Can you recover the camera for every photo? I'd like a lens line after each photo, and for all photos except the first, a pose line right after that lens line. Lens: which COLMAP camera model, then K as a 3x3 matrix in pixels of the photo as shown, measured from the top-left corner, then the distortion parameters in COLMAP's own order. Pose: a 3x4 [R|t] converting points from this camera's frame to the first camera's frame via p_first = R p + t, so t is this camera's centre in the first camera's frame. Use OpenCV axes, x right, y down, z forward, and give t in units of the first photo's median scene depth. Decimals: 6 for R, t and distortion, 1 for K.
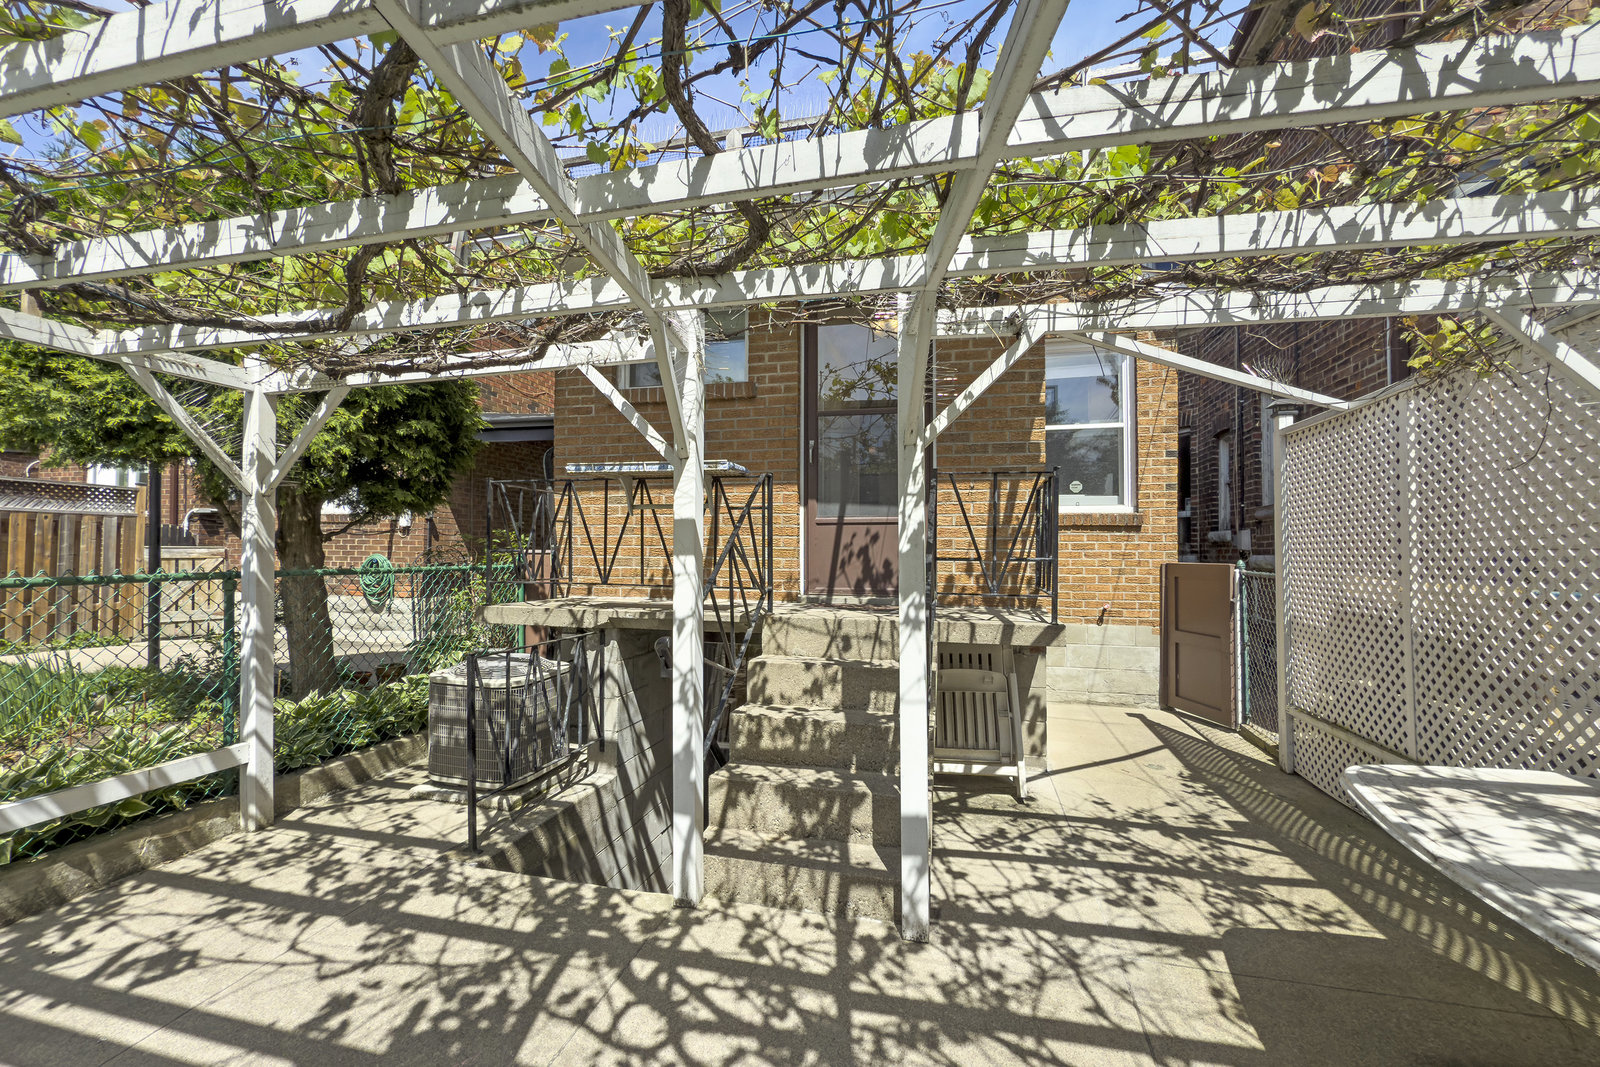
lens RADIAL K [[652.2, 0, 800.0], [0, 652.2, 533.5], [0, 0, 1]] dist [-0.000152, 0.000089]
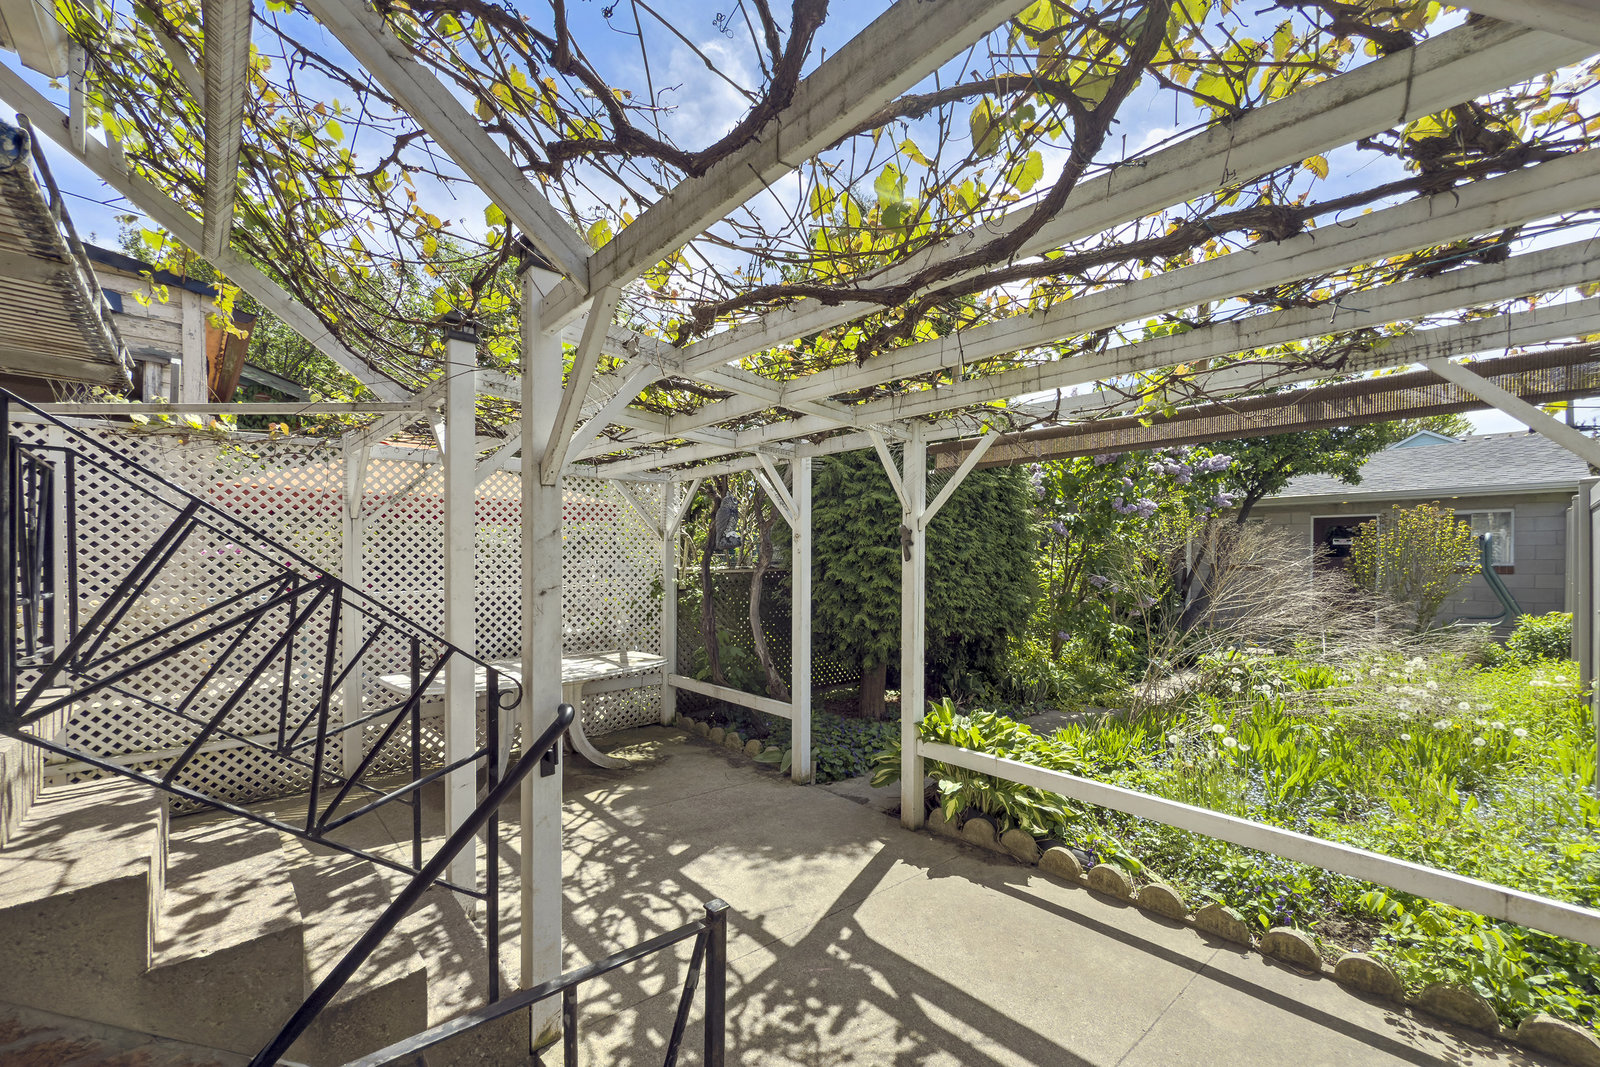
lens RADIAL K [[652.2, 0, 800.0], [0, 652.2, 533.5], [0, 0, 1]] dist [-0.000152, 0.000089]
pose [[-0.822896, 0.016228, 0.567960, -1.100418], [-0.016936, 0.998447, -0.053065, -0.004477], [-0.567940, -0.053286, -0.821343, 1.863610]]
